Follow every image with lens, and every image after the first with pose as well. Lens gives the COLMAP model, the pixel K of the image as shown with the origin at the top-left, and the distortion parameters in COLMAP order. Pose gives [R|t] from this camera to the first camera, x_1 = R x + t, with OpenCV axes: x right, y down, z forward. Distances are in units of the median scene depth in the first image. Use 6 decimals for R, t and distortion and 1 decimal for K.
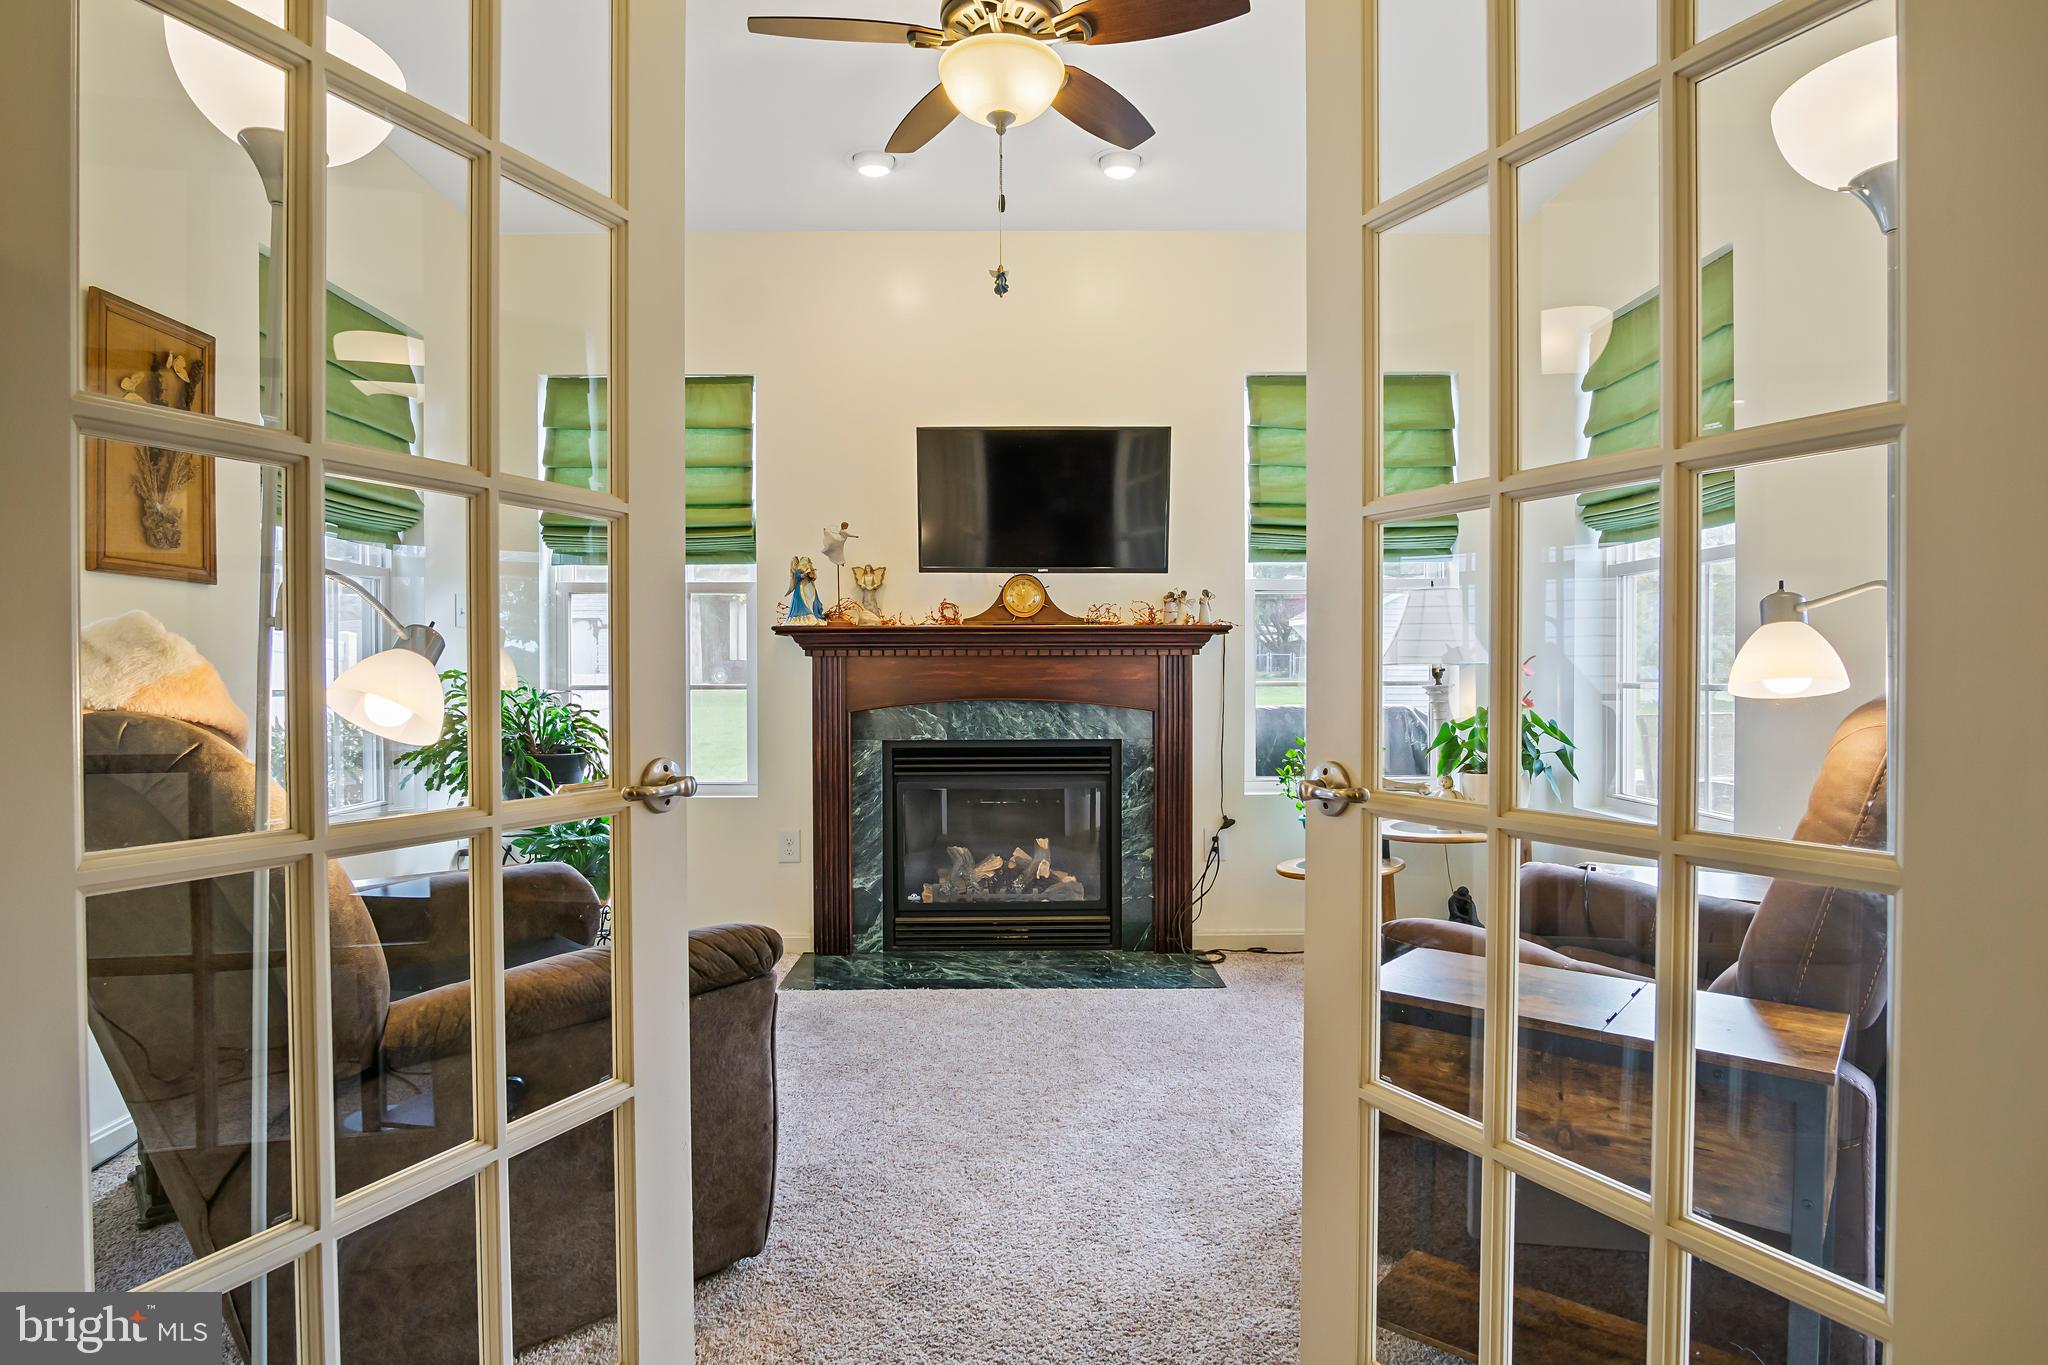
lens RADIAL K [[1101.8, 0, 1004.3], [0, 1101.8, 683.9], [0, 0, 1]] dist [-0.027299, 0.006335]
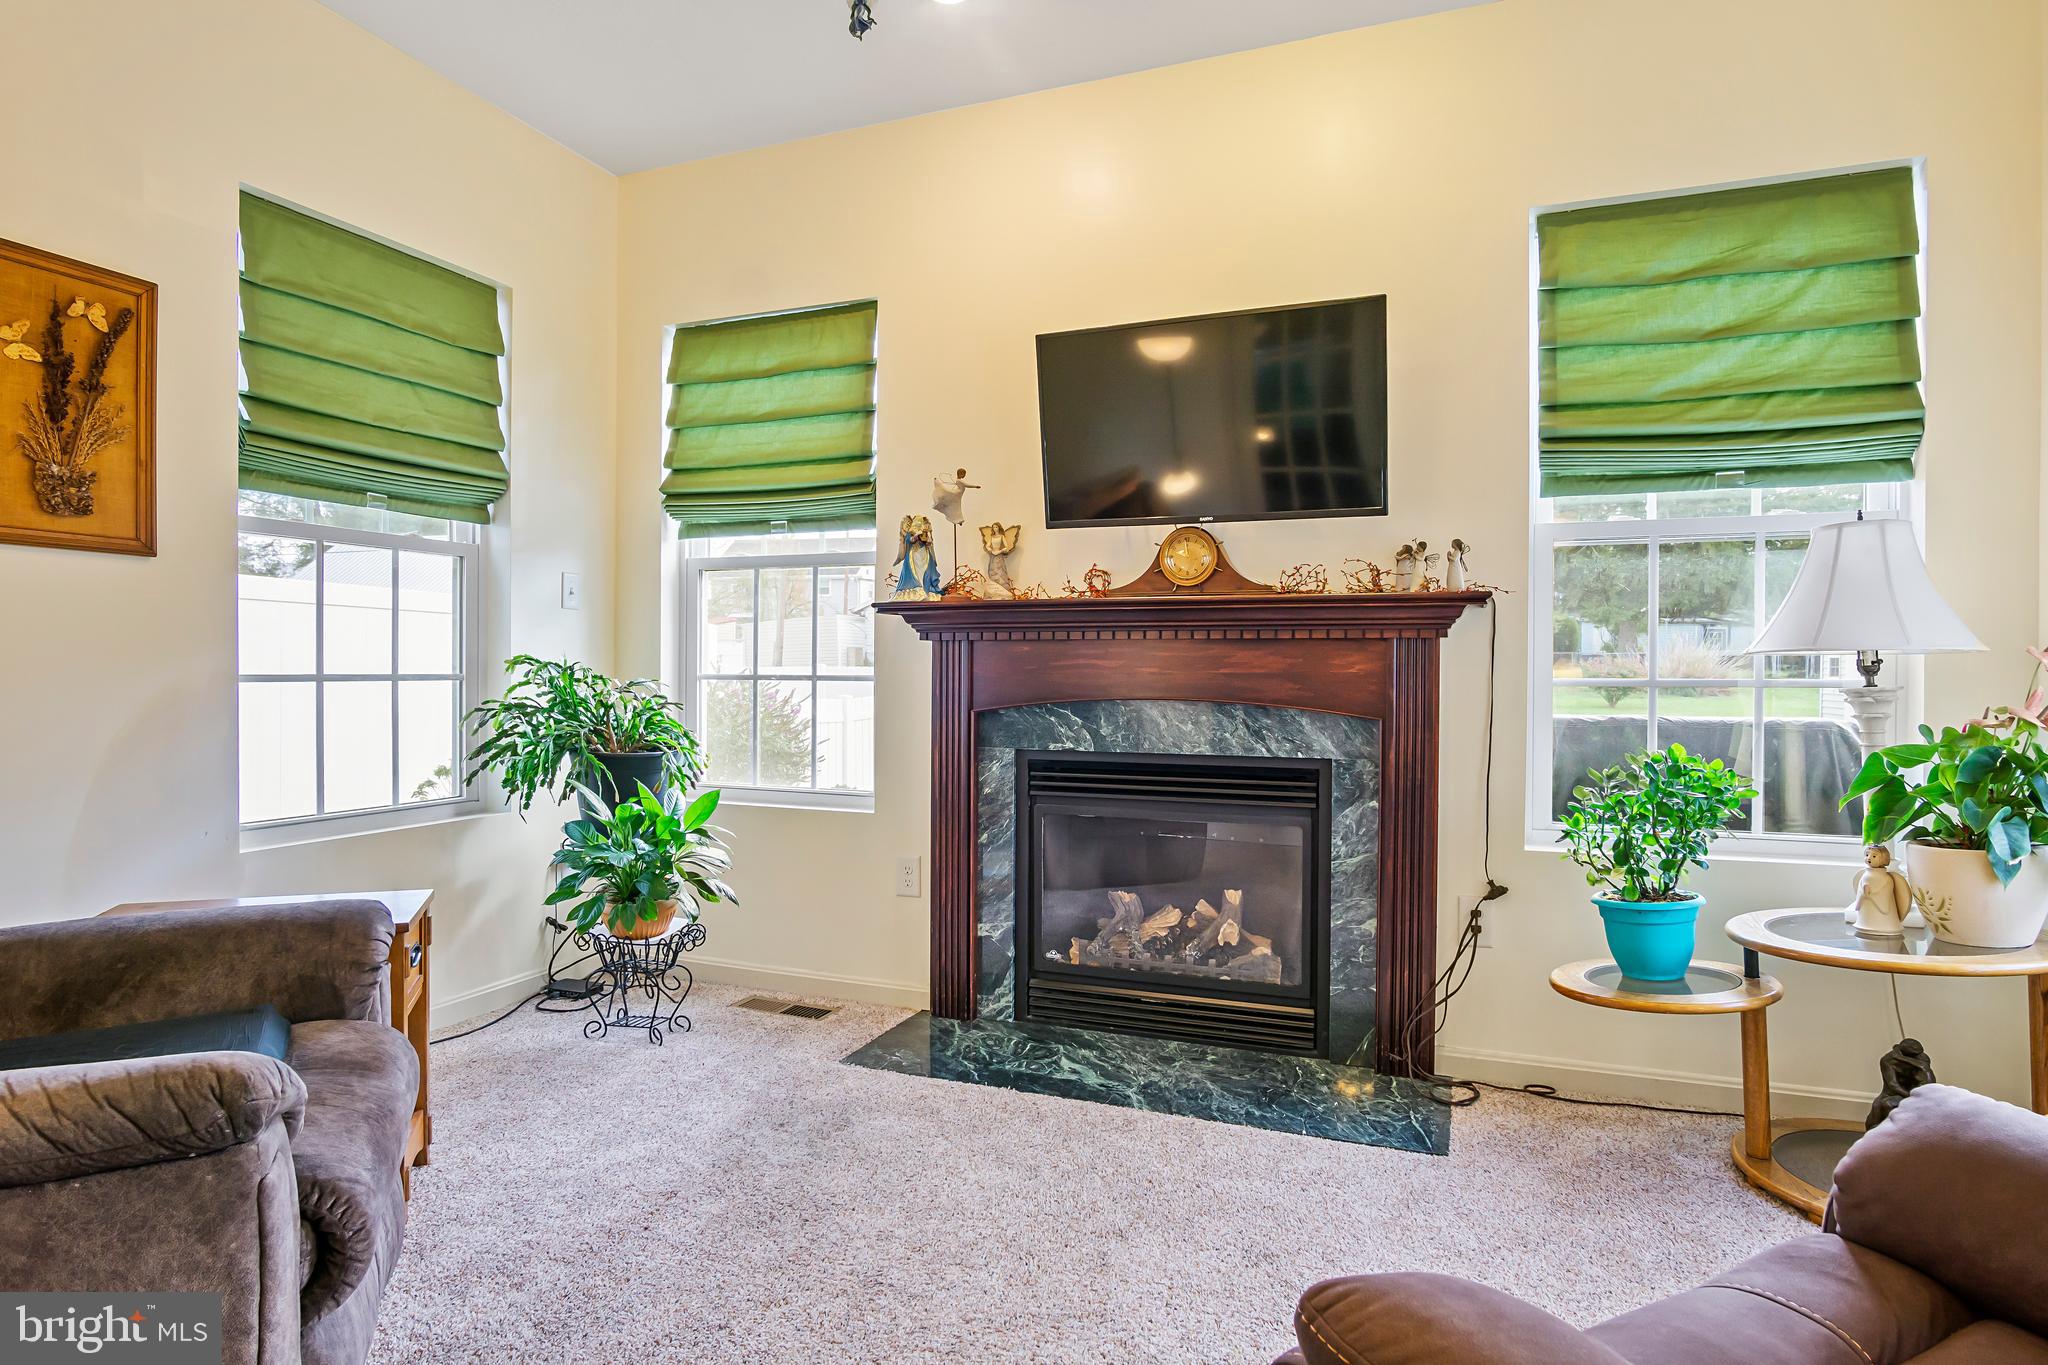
lens RADIAL K [[1101.8, 0, 1031.5], [0, 1101.8, 676.2], [0, 0, 1]] dist [-0.027299, 0.006335]
pose [[0.927818, 0.009999, -0.372900, 0.189904], [-0.011171, 0.999937, -0.000981, 0.000720], [0.372867, 0.005076, 0.927871, 0.285666]]
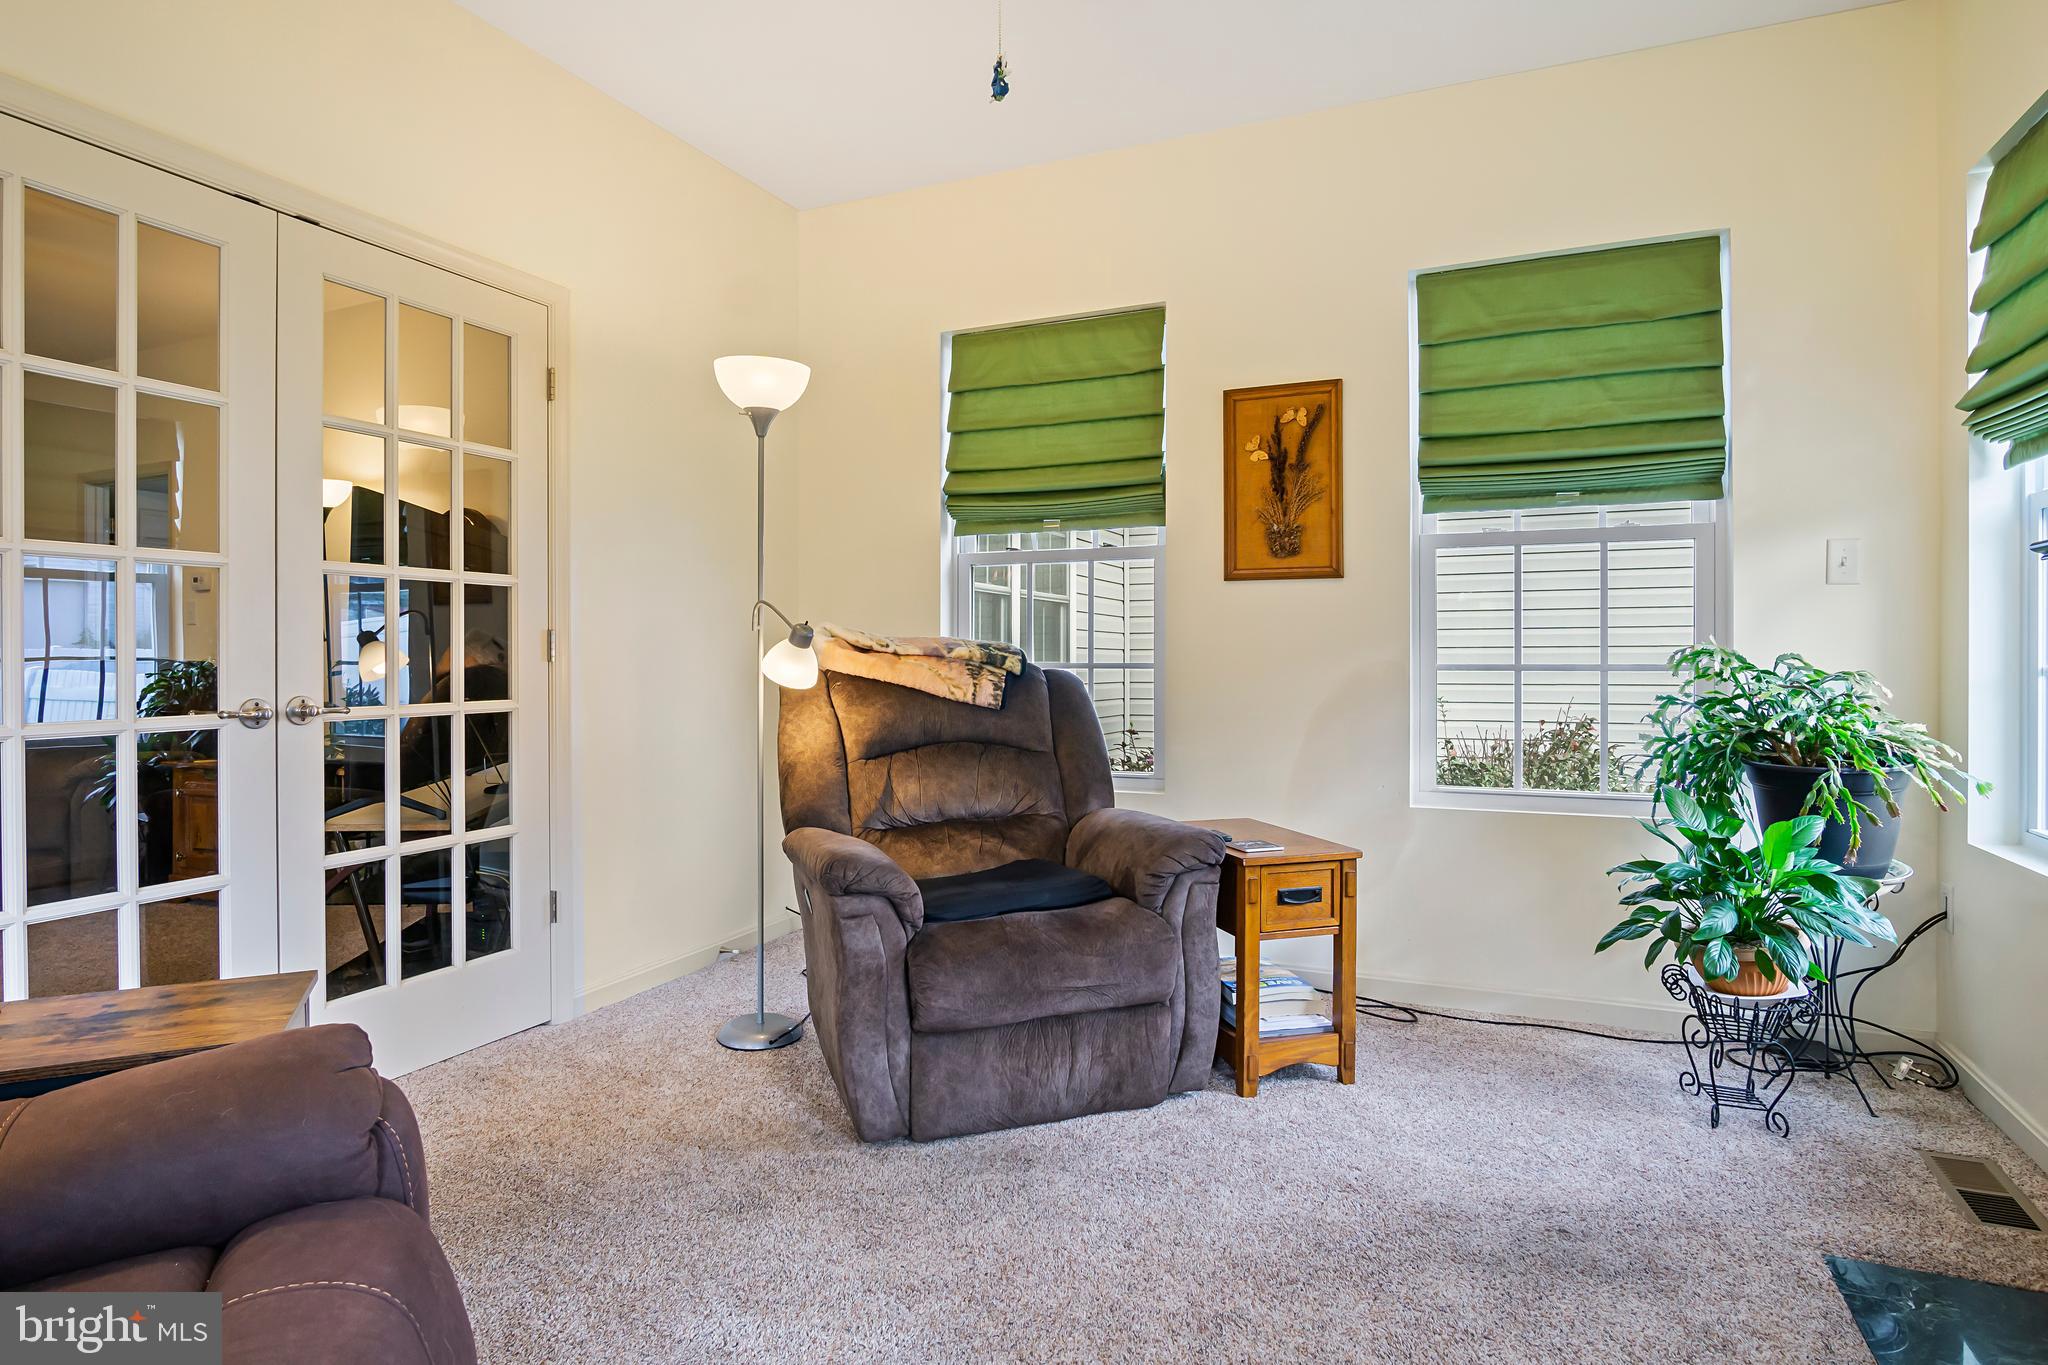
lens RADIAL K [[1101.8, 0, 1012.4], [0, 1101.8, 661.4], [0, 0, 1]] dist [-0.027299, 0.006335]
pose [[-0.409991, 0.016071, -0.911948, 0.374628], [-0.001250, 0.999834, 0.018181, -0.012376], [0.912089, 0.008594, -0.409903, 0.769788]]
